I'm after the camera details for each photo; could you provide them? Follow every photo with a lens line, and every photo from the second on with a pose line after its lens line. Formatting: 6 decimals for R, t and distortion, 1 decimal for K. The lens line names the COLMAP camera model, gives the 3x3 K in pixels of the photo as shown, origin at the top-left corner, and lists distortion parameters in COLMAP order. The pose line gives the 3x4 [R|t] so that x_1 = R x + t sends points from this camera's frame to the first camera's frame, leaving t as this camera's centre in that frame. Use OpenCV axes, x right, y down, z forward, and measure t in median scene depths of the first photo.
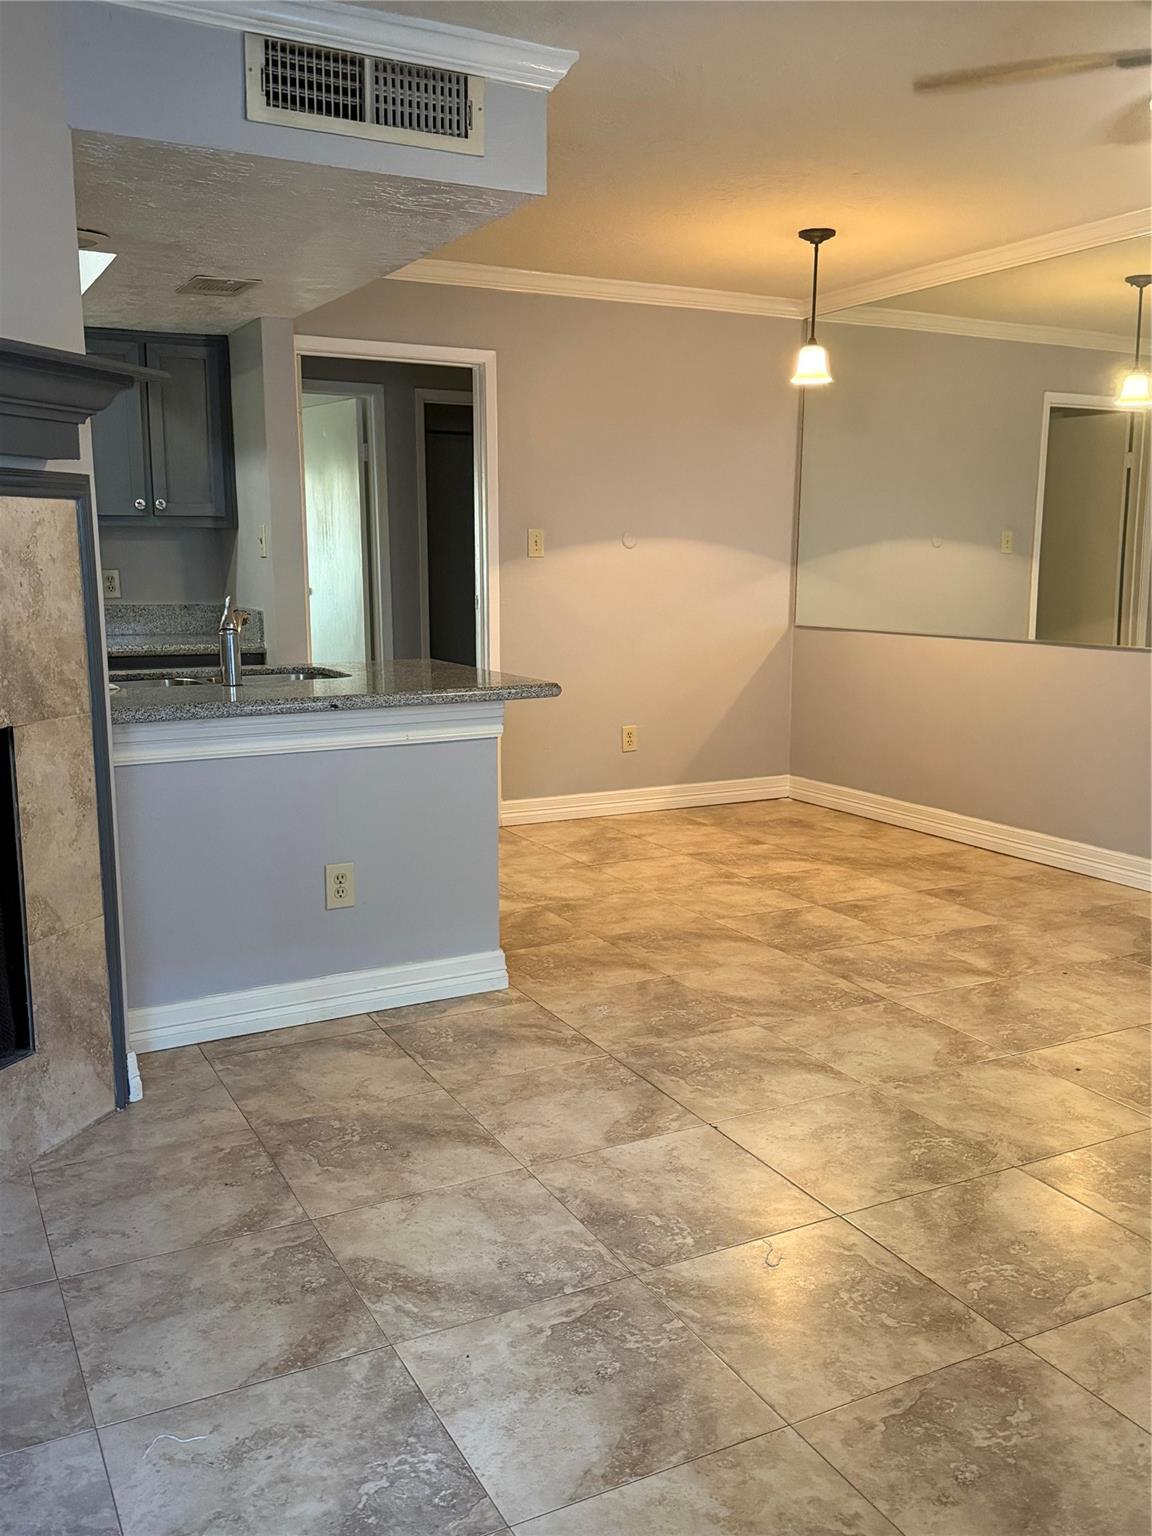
lens RADIAL K [[1320.4, 0, 562.2], [0, 1320.4, 759.5], [0, 0, 1]] dist [0.125387, -0.189244]
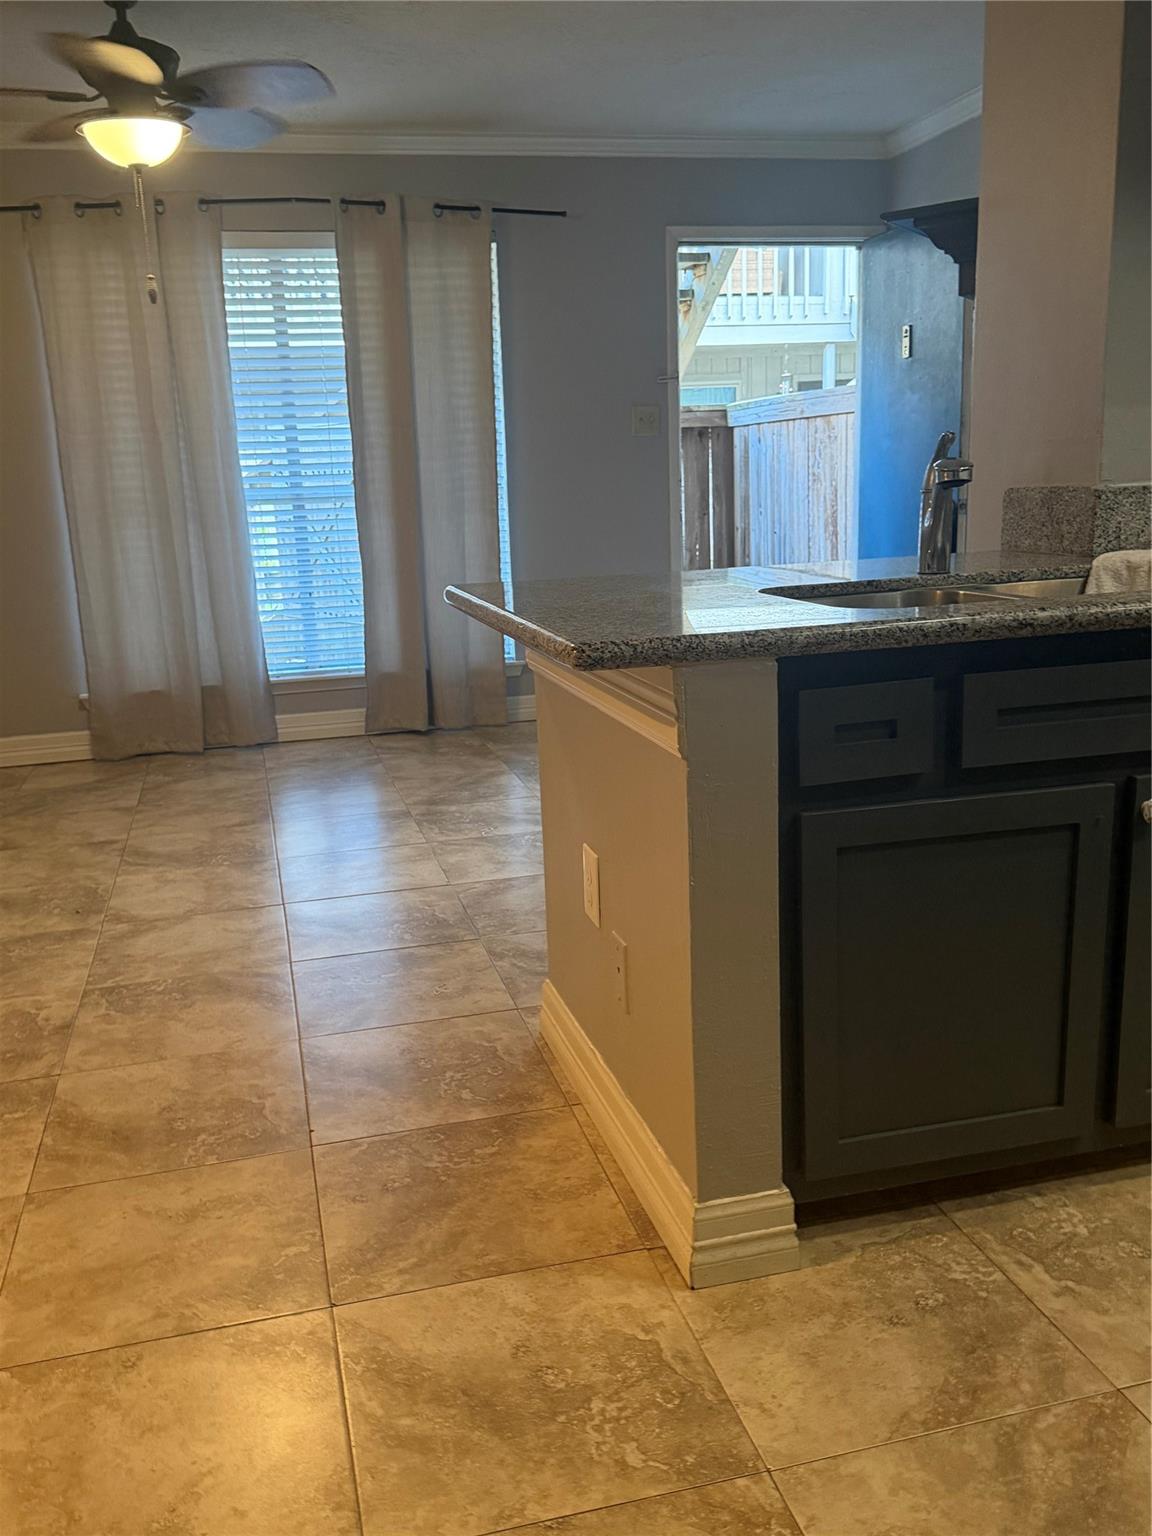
lens RADIAL K [[1320.4, 0, 584.3], [0, 1320.4, 754.0], [0, 0, 1]] dist [0.125387, -0.189244]
pose [[-0.977000, -0.005765, 0.213163, -0.227768], [0.072927, 0.930325, 0.359413, -0.227951], [-0.200383, 0.366691, -0.908506, 1.699716]]
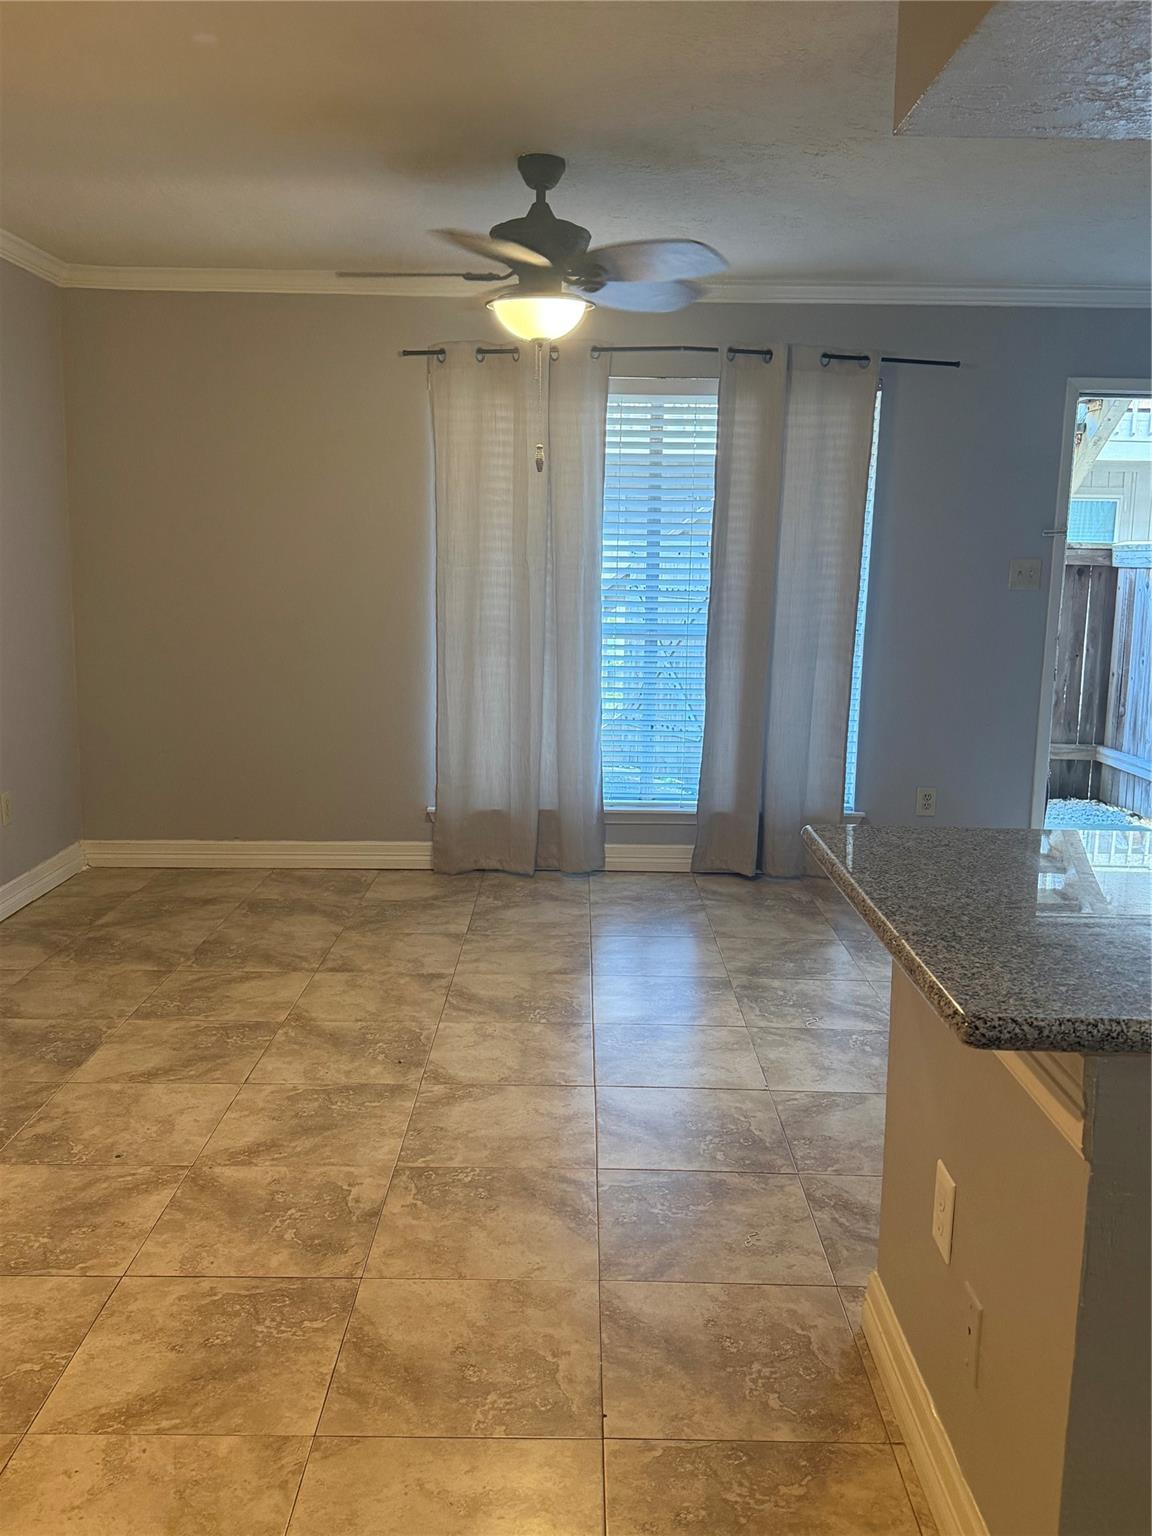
lens RADIAL K [[1320.4, 0, 594.5], [0, 1320.4, 756.4], [0, 0, 1]] dist [0.125387, -0.189244]
pose [[-0.896638, -0.086392, 0.434254, -0.193239], [0.050833, 0.954208, 0.294792, -0.293853], [-0.439836, 0.286397, -0.851188, 1.633463]]
